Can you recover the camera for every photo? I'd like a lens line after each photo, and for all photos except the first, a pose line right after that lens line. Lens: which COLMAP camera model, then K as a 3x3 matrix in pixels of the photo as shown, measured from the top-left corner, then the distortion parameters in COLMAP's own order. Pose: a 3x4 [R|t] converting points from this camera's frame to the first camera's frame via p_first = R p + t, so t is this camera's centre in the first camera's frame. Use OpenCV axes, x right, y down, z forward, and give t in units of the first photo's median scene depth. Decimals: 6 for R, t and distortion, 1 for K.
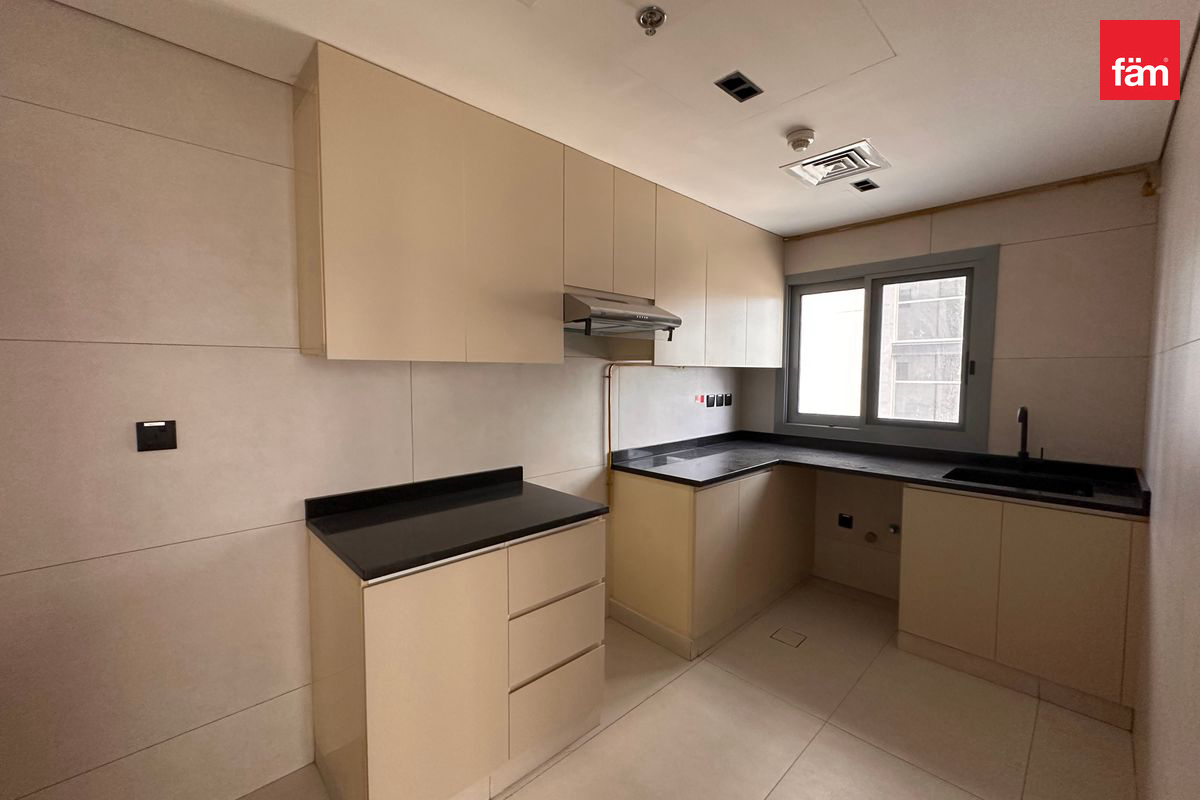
lens RADIAL K [[479.8, 0, 599.1], [0, 479.8, 399.8], [0, 0, 1]] dist [0.003149, 0.000014]
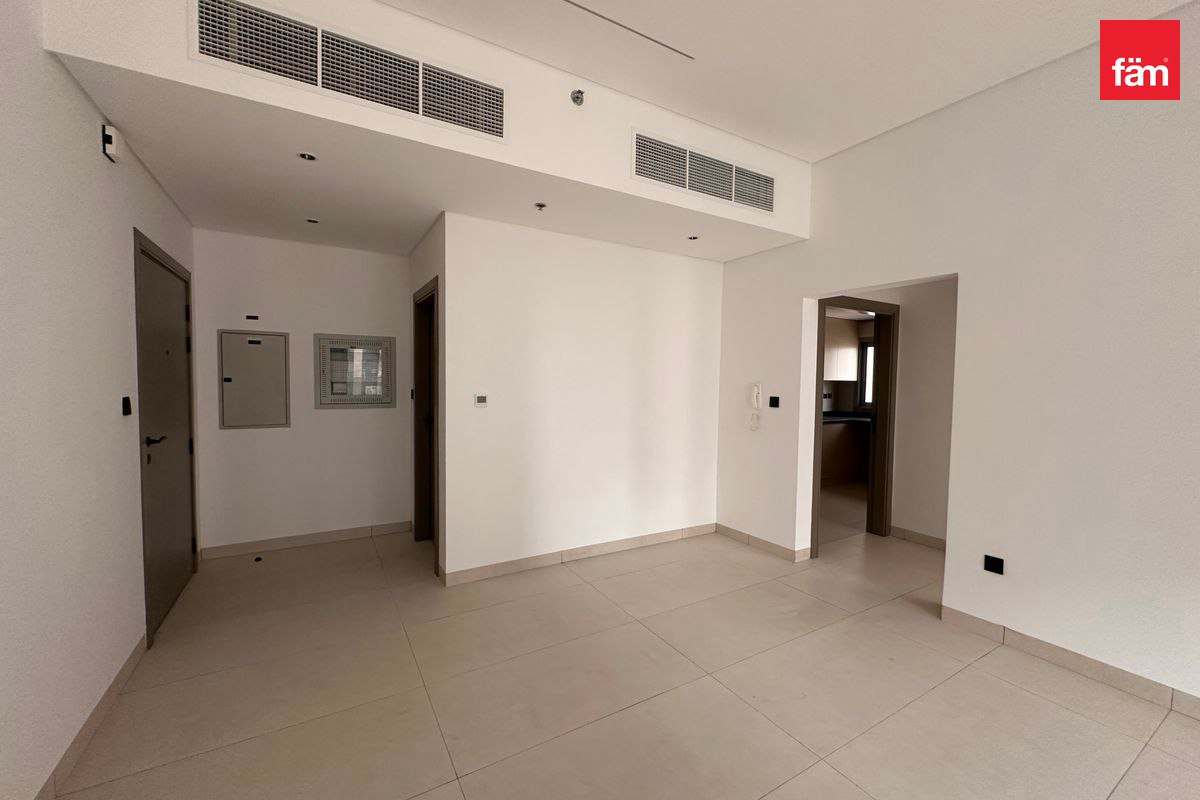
lens RADIAL K [[479.8, 0, 599.7], [0, 479.8, 403.3], [0, 0, 1]] dist [0.003149, 0.000014]
pose [[0.974390, 0.022110, -0.223774, -0.251502], [-0.025651, 0.999587, -0.012929, 0.089284], [0.223396, 0.018338, 0.974555, -1.326538]]
